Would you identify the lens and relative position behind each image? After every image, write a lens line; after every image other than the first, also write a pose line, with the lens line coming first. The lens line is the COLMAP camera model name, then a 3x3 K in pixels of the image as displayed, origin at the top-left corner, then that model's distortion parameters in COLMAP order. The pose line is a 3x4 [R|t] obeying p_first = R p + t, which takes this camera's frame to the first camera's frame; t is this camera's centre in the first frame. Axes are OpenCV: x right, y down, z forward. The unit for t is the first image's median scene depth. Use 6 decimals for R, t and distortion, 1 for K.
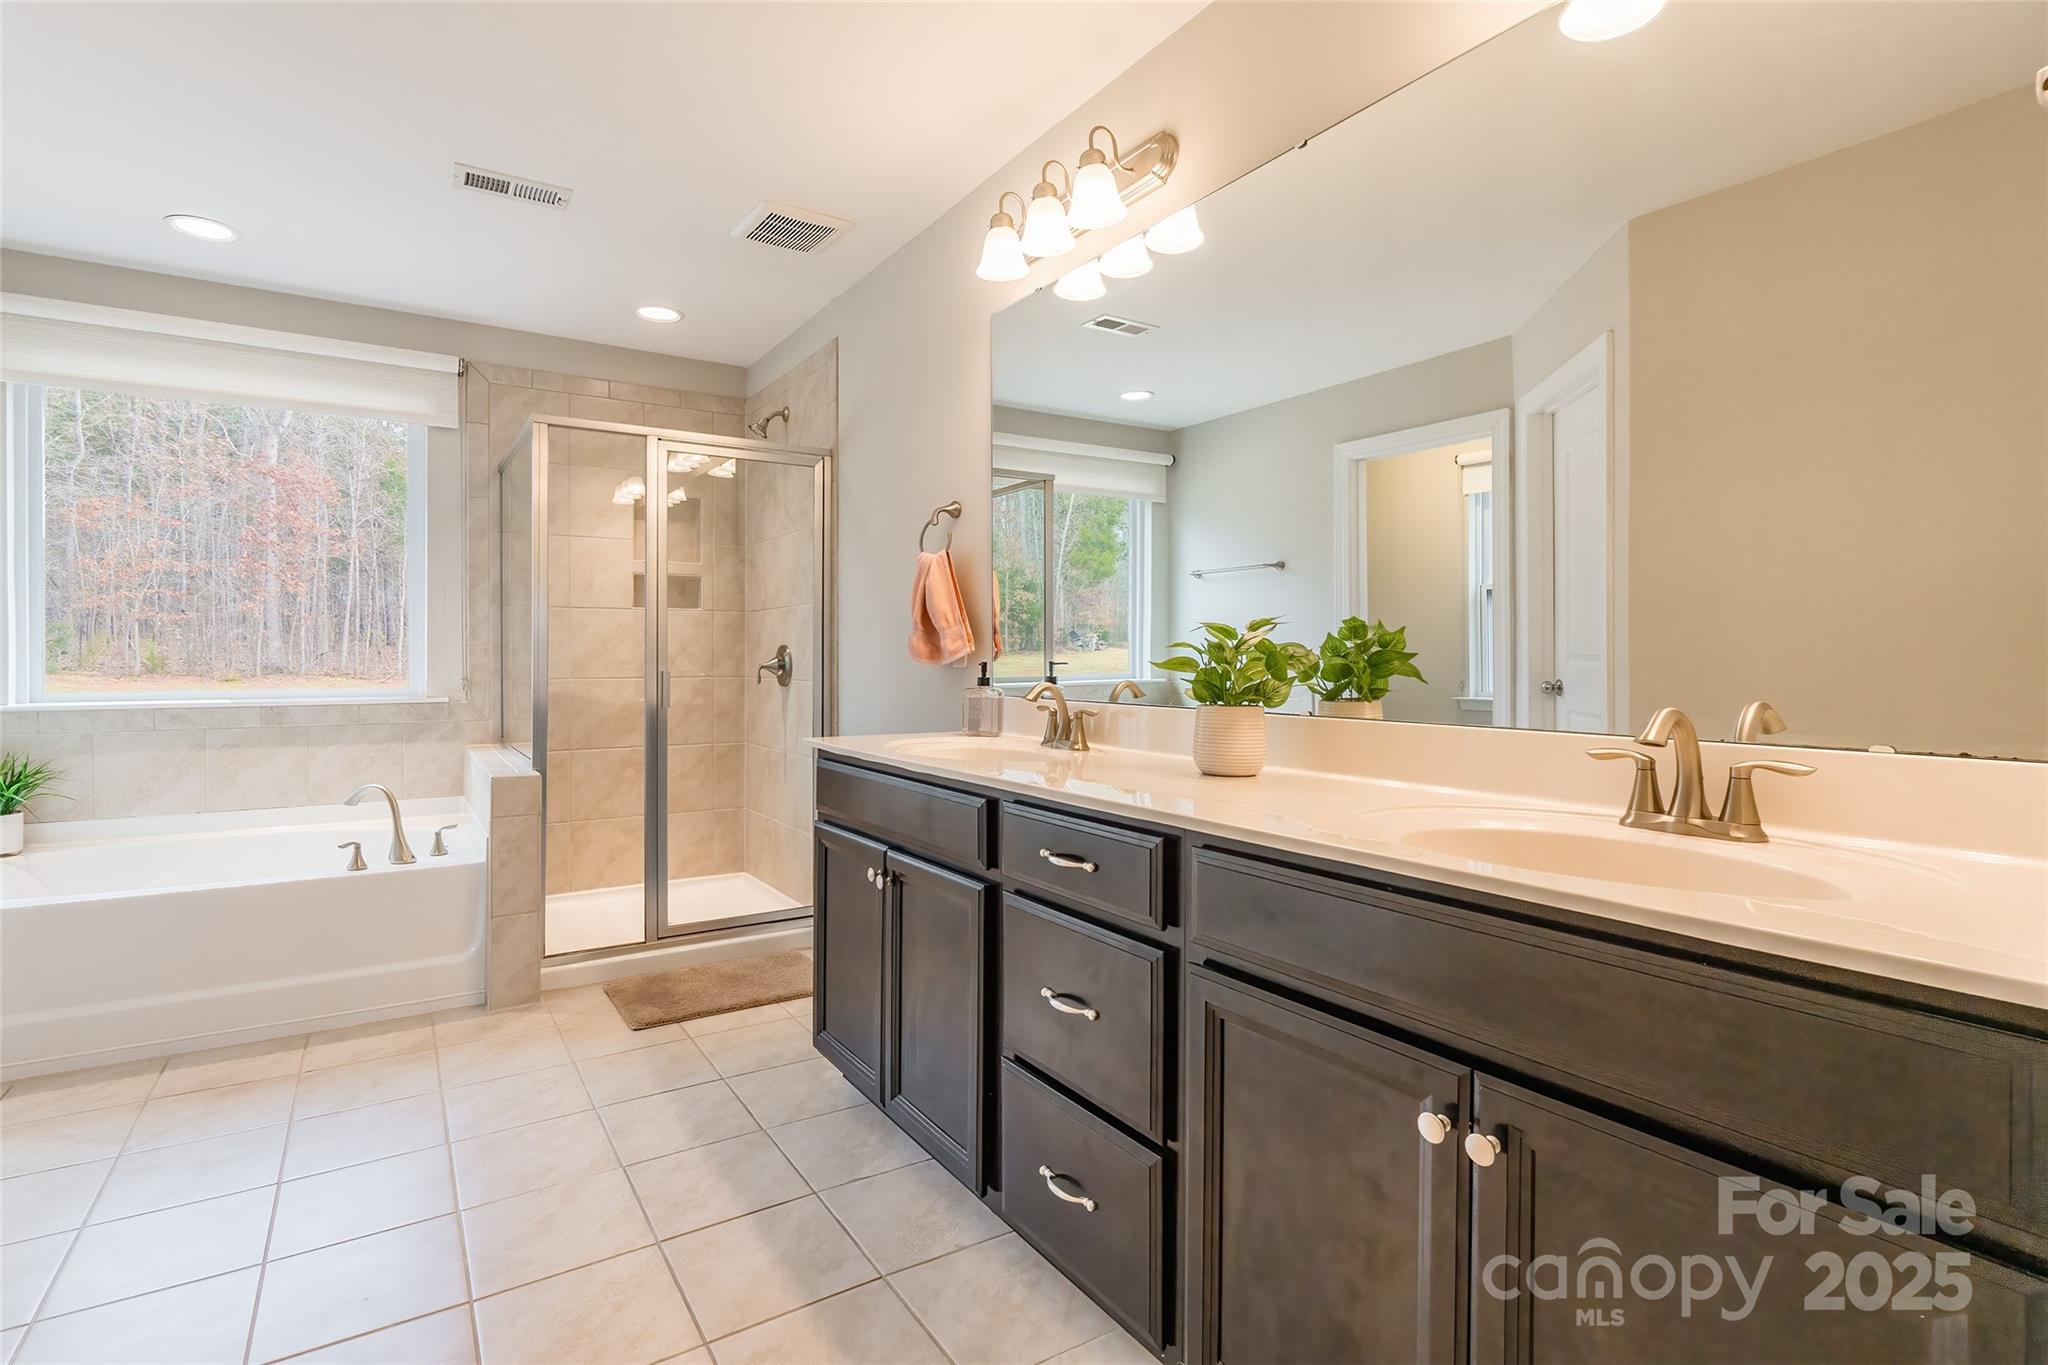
lens RADIAL K [[945.1, 0, 1019.7], [0, 945.1, 678.3], [0, 0, 1]] dist [-0.013210, 0.003804]
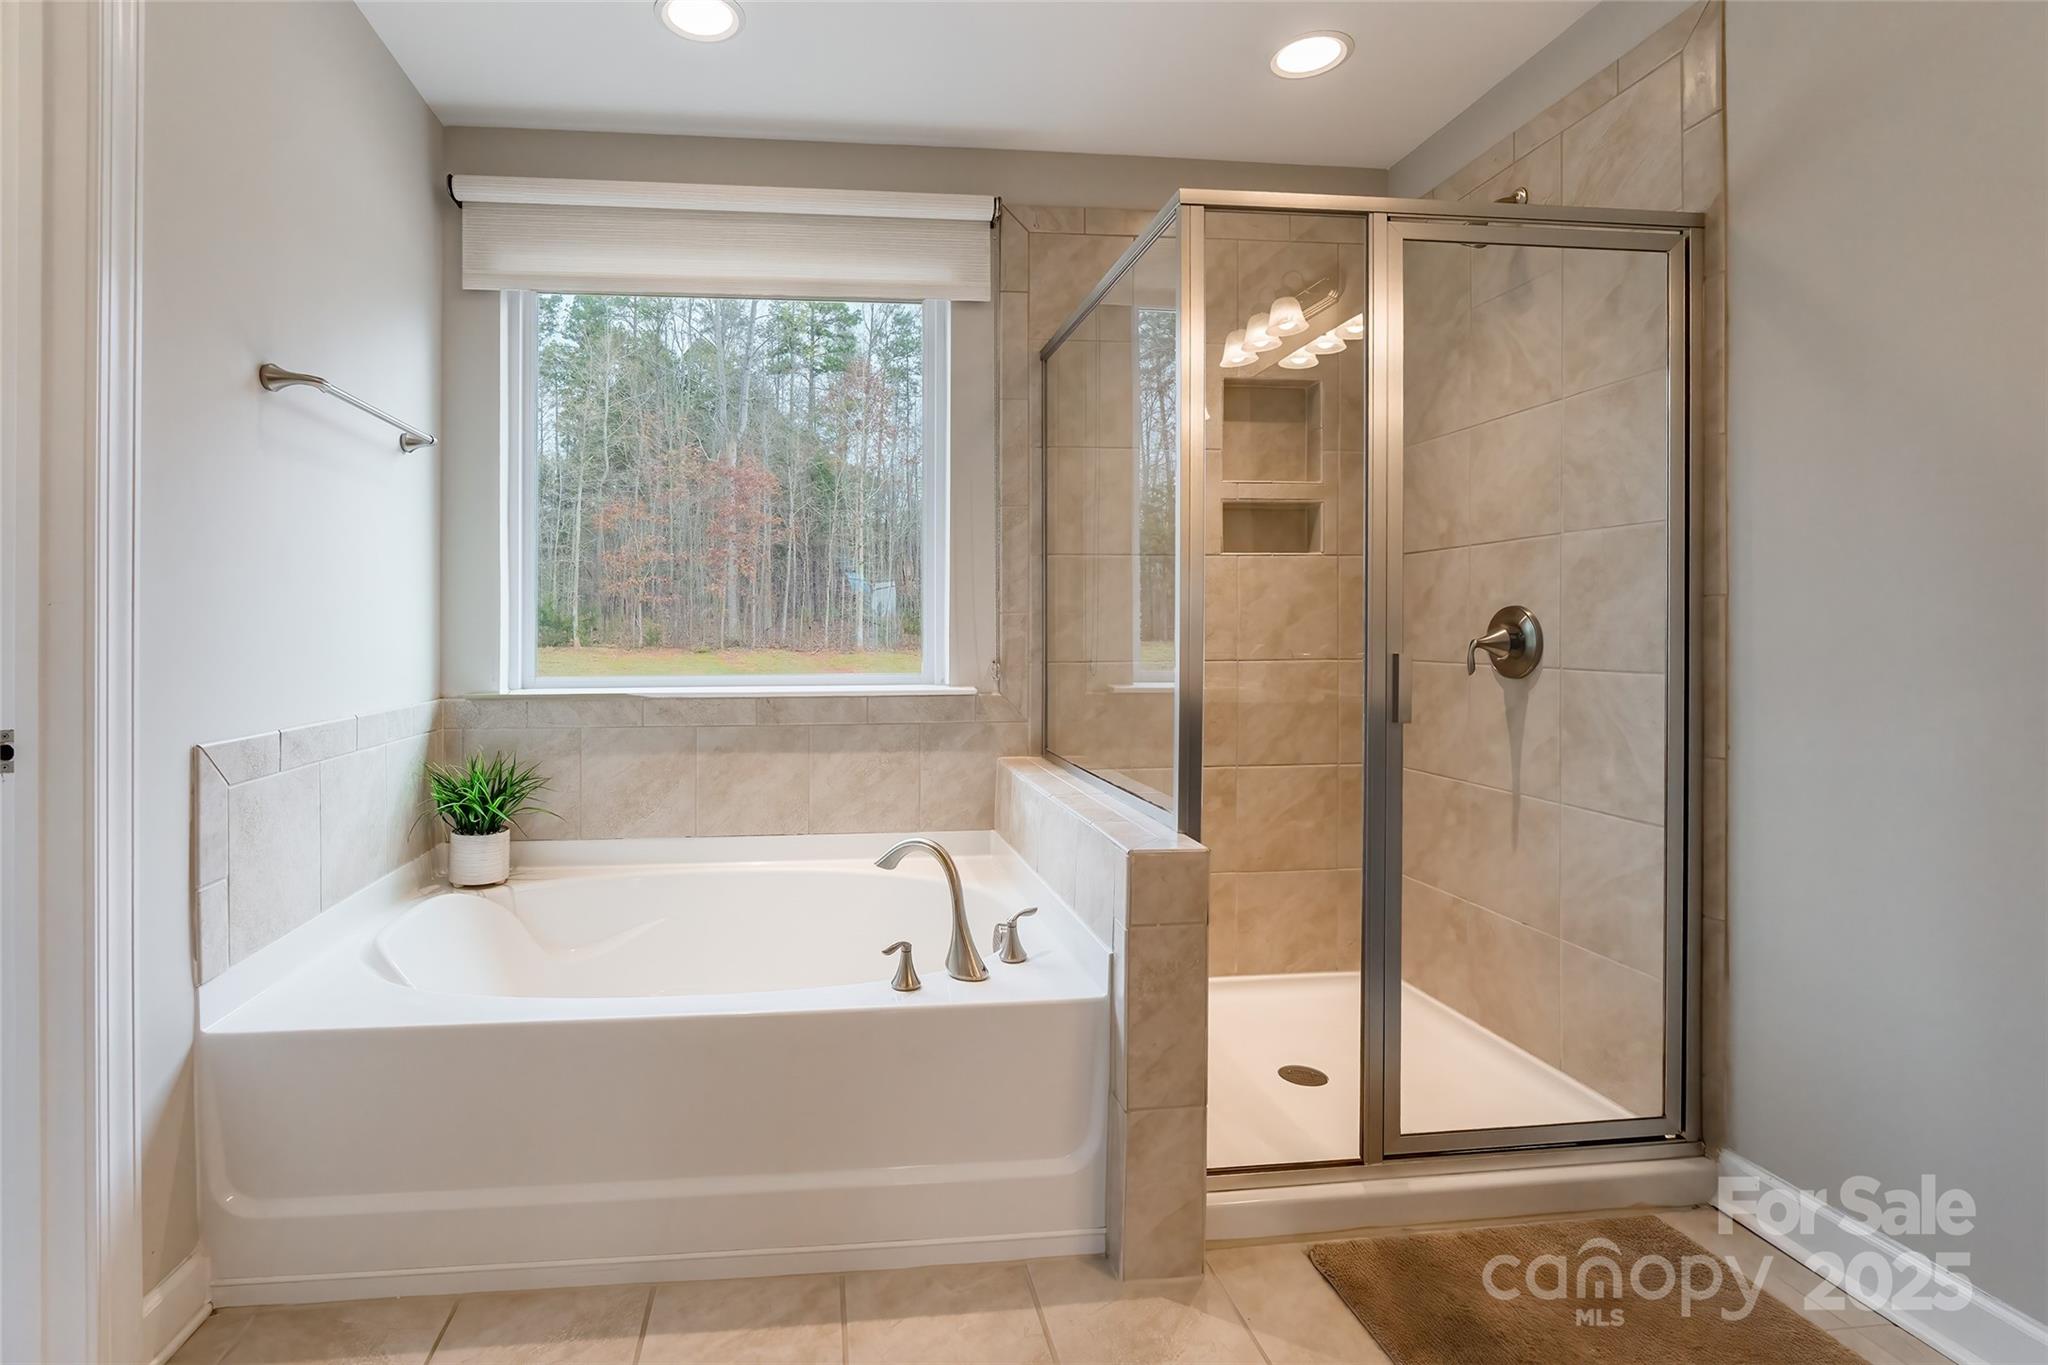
lens RADIAL K [[945.1, 0, 995.5], [0, 945.1, 641.9], [0, 0, 1]] dist [-0.013210, 0.003804]
pose [[0.922517, 0.000011, -0.385958, -0.321223], [-0.003792, 0.999952, -0.009034, -0.007390], [0.385939, 0.009798, 0.922472, 0.356820]]
